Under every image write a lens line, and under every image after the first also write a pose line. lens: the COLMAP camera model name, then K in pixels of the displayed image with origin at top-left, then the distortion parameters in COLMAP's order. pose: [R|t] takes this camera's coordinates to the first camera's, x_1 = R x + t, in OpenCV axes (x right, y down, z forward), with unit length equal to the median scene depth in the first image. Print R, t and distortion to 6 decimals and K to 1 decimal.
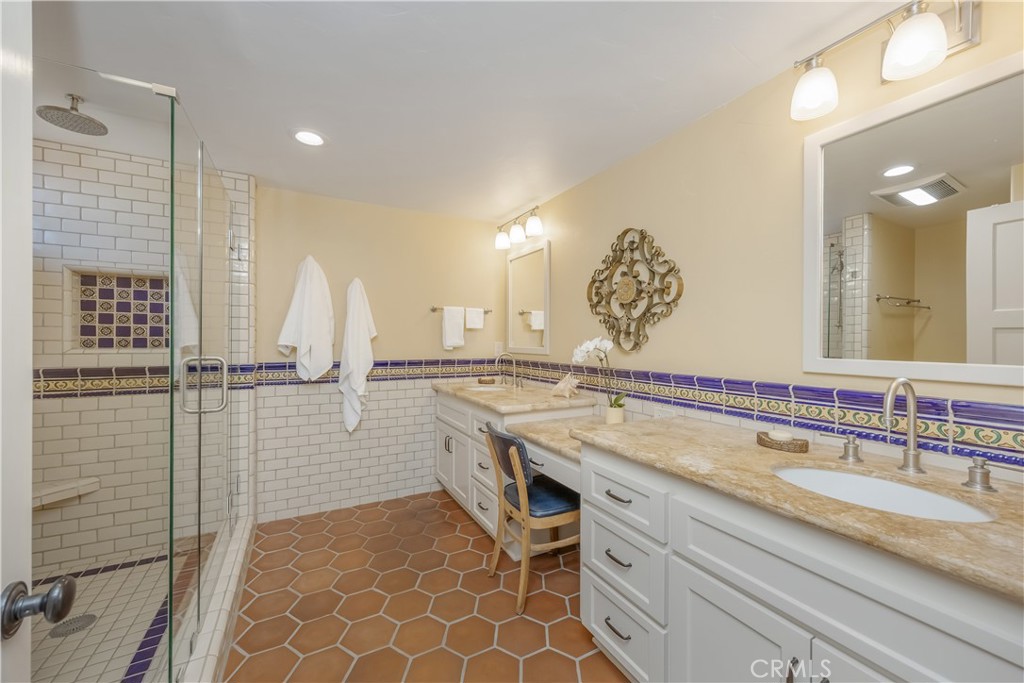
lens RADIAL K [[397.5, 0, 513.9], [0, 397.5, 340.3], [0, 0, 1]] dist [0.002887, 0.000164]
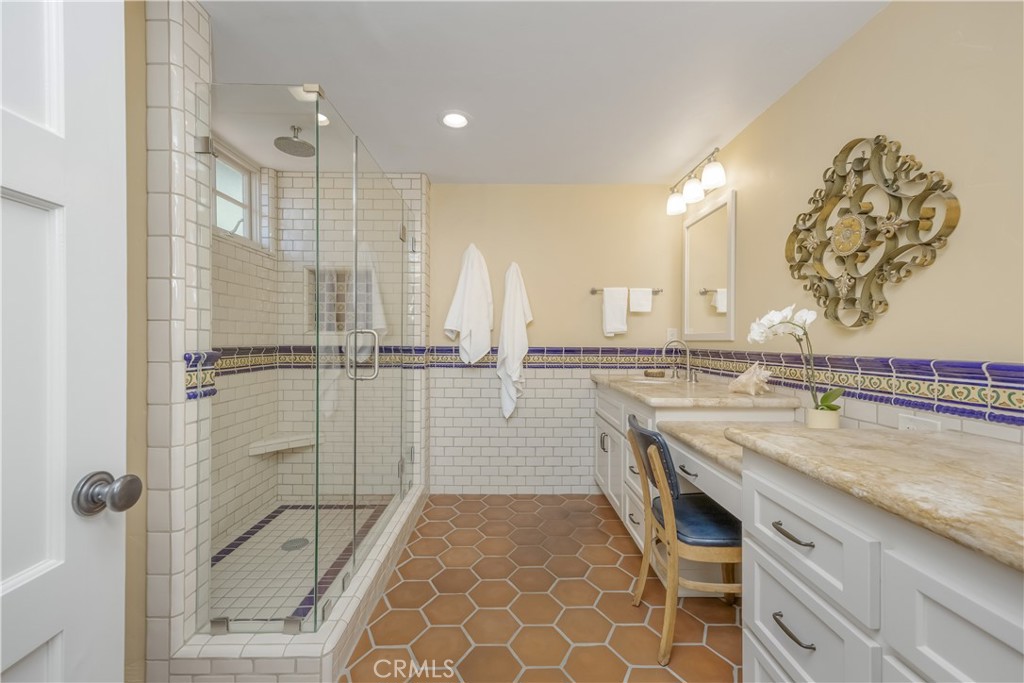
lens RADIAL K [[417.1, 0, 512.0], [0, 417.1, 341.5], [0, 0, 1]] dist [0.011848, -0.000192]
pose [[0.885471, 0.007467, -0.464634, 0.106225], [-0.008227, 0.999966, 0.000392, 0.051189], [0.464621, 0.003475, 0.885503, 0.112481]]
